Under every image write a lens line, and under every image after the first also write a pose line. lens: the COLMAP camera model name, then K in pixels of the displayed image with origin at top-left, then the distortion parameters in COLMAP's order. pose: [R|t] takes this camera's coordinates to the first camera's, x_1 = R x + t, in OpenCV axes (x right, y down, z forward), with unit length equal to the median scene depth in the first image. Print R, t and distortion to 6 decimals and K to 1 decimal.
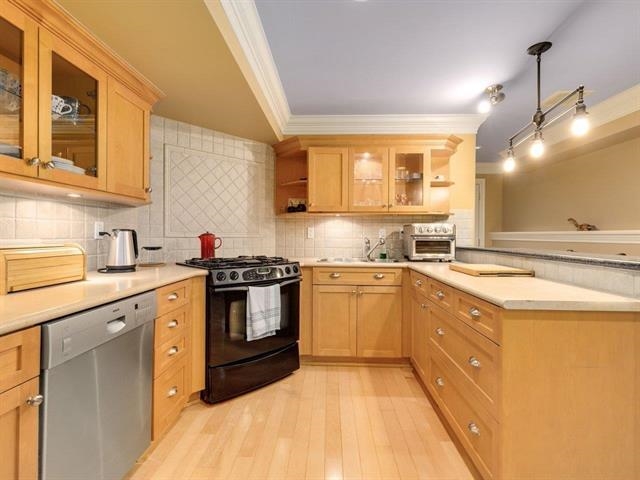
lens RADIAL K [[306.9, 0, 321.2], [0, 306.9, 237.6], [0, 0, 1]] dist [0.001116, 0.000447]
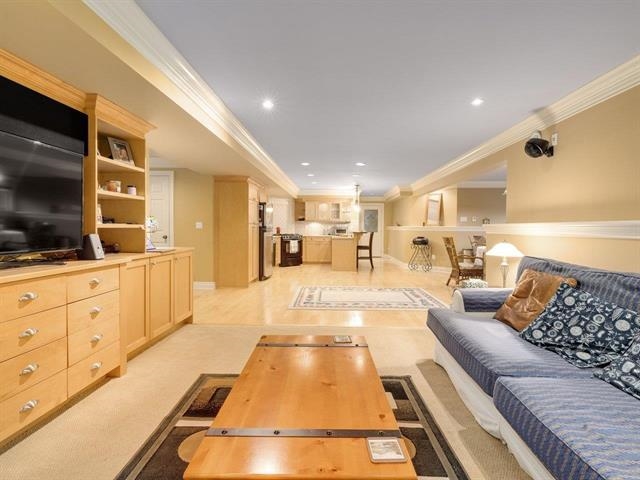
lens RADIAL K [[306.9, 0, 322.8], [0, 306.9, 236.2], [0, 0, 1]] dist [0.001116, 0.000447]
pose [[0.999981, 0.004097, -0.004664, 0.193071], [-0.003974, 0.999654, 0.026009, -0.002832], [0.004769, -0.025990, 0.999651, -2.730434]]
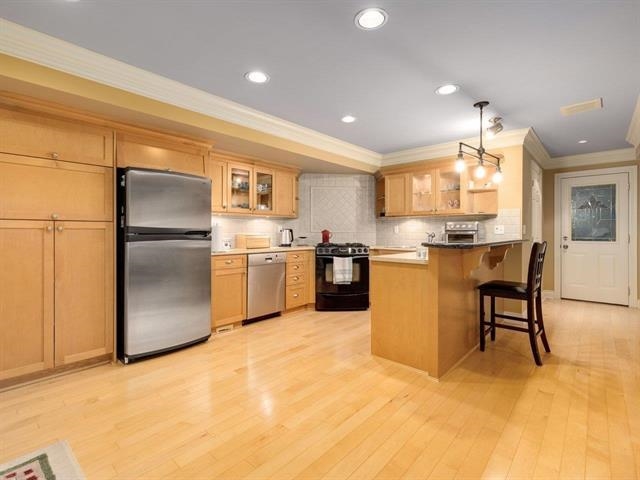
lens RADIAL K [[306.9, 0, 322.6], [0, 306.9, 235.5], [0, 0, 1]] dist [0.001116, 0.000447]
pose [[0.766700, 0.001890, -0.642002, 0.856793], [-0.001614, 0.999998, 0.001016, 0.016893], [0.642003, 0.000257, 0.766702, -0.503040]]
